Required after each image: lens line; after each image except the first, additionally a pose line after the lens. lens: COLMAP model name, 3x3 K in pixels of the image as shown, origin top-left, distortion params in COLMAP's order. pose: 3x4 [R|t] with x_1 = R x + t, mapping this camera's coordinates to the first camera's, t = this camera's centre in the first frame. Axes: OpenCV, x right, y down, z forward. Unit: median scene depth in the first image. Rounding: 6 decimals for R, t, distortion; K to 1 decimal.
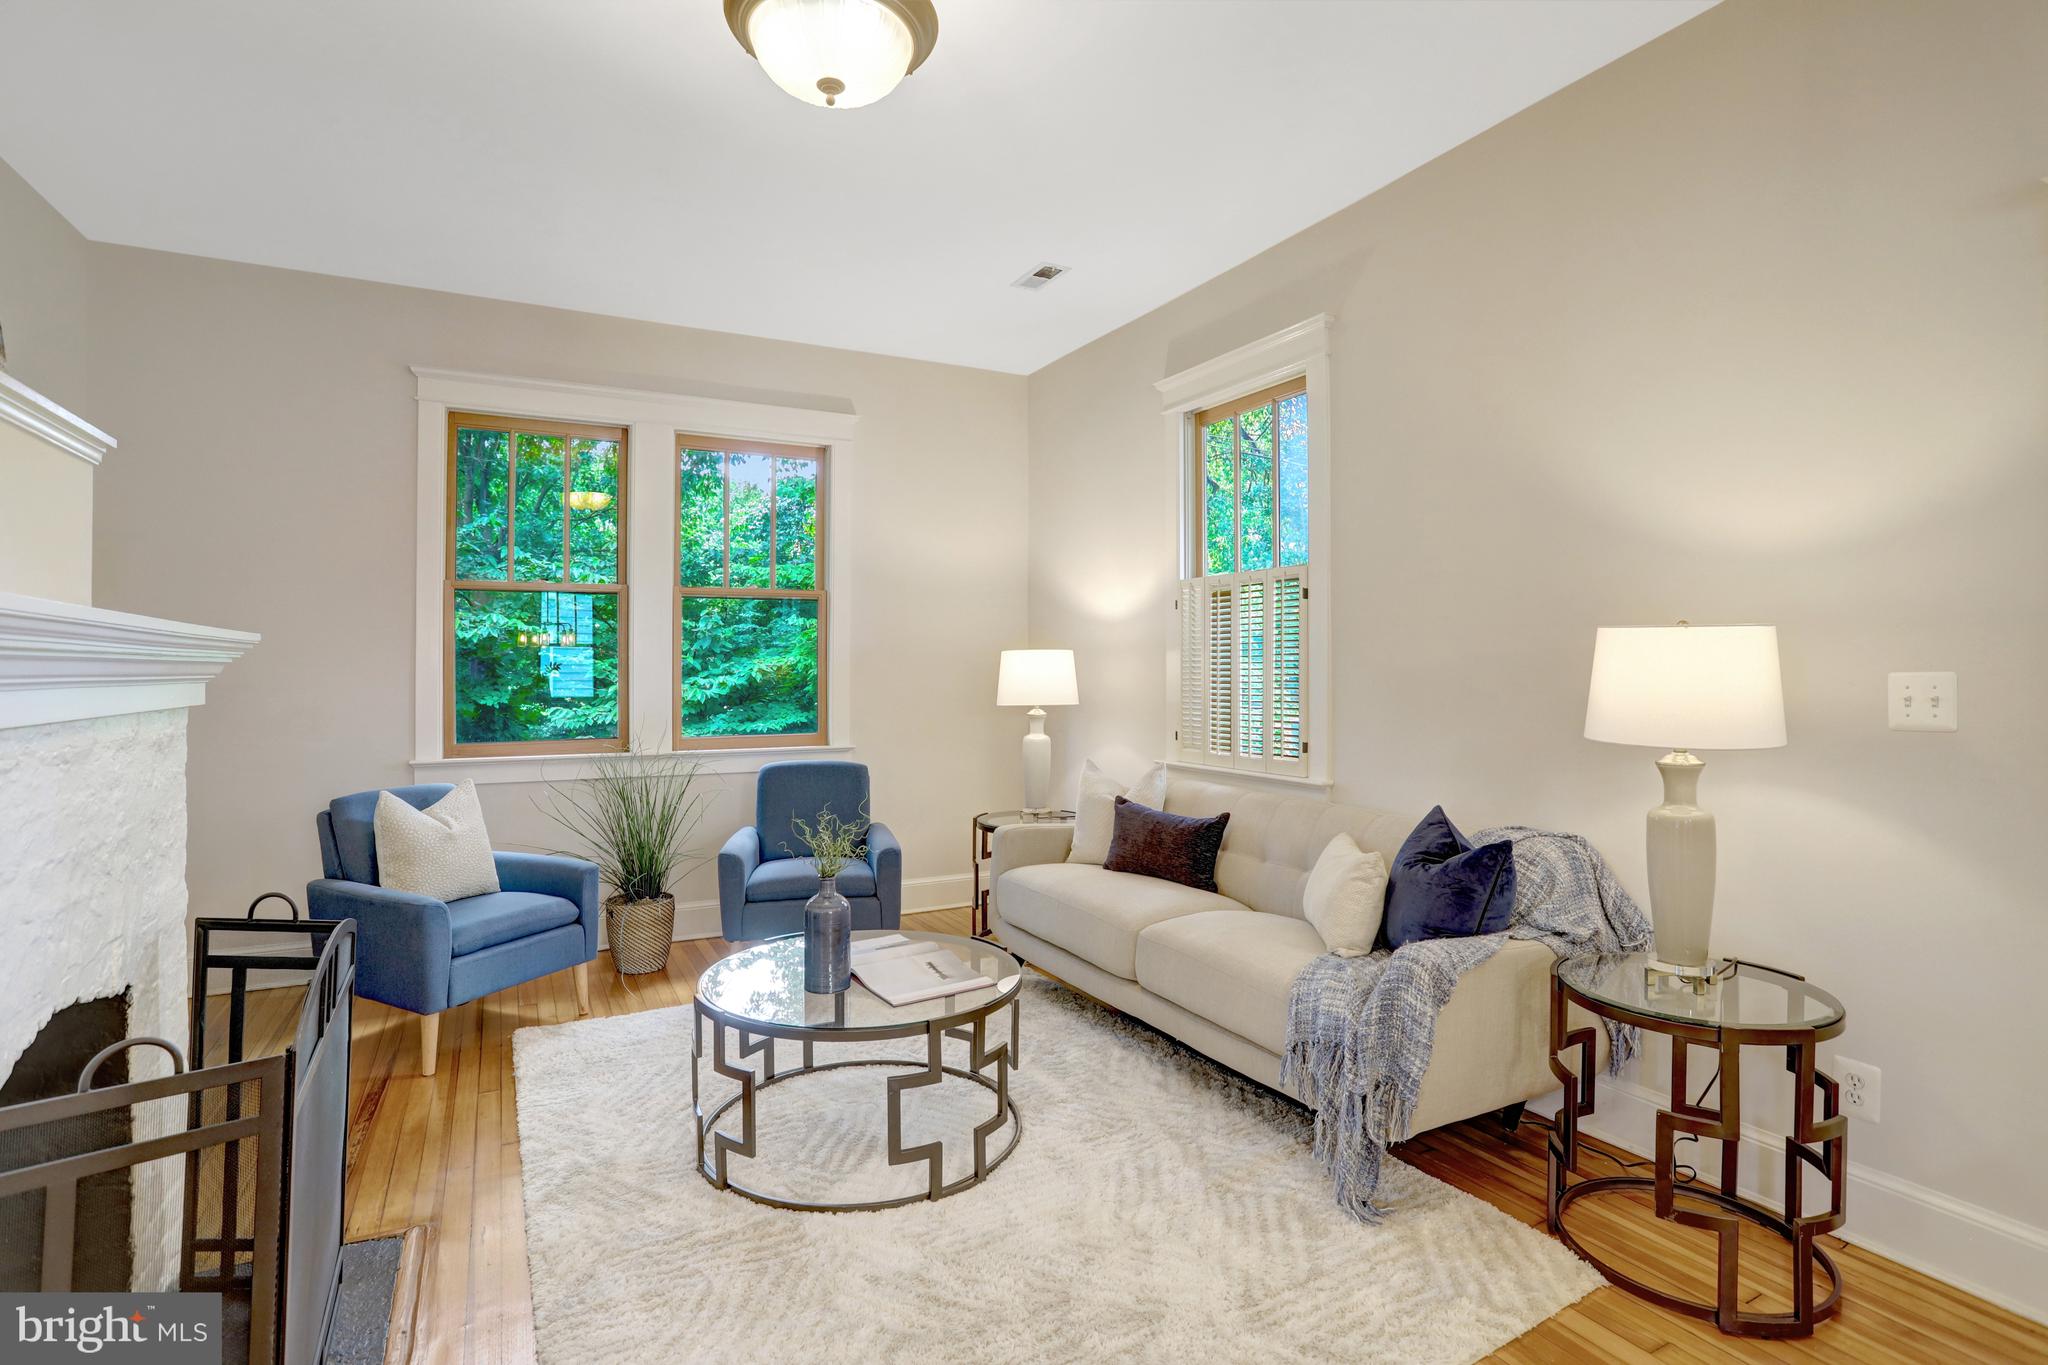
lens RADIAL K [[1005.8, 0, 1047.2], [0, 1005.8, 650.9], [0, 0, 1]] dist [-0.050777, 0.026472]
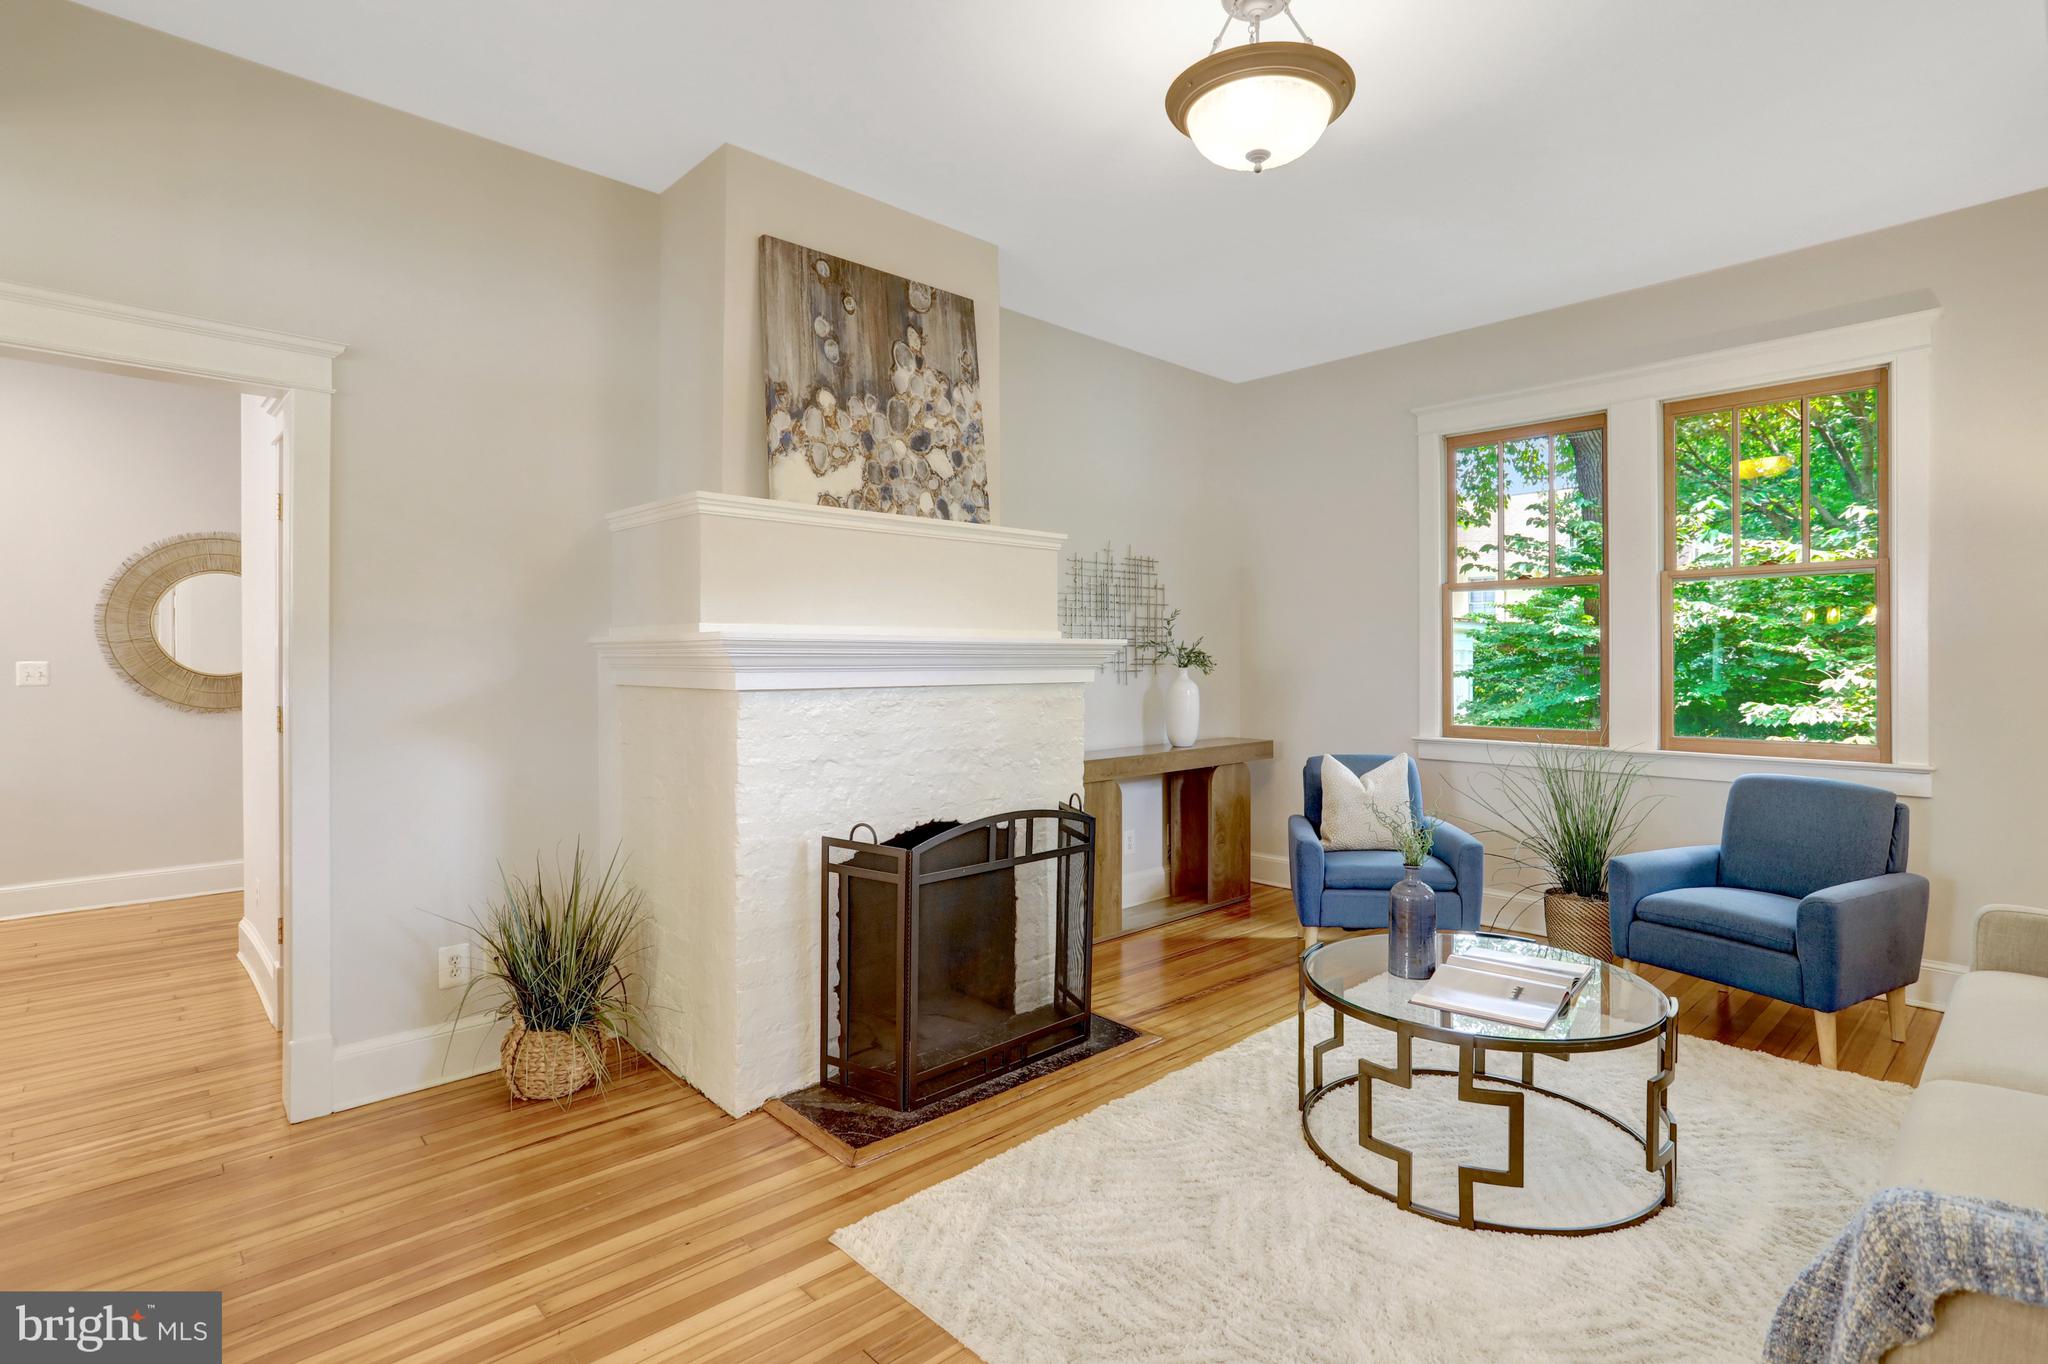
lens RADIAL K [[1005.8, 0, 1018.7], [0, 1005.8, 658.6], [0, 0, 1]] dist [-0.050777, 0.026472]
pose [[0.249366, 0.000200, -0.968409, 0.481073], [0.015675, 0.999868, 0.004243, 0.003065], [0.968282, -0.016238, 0.249330, 0.265650]]
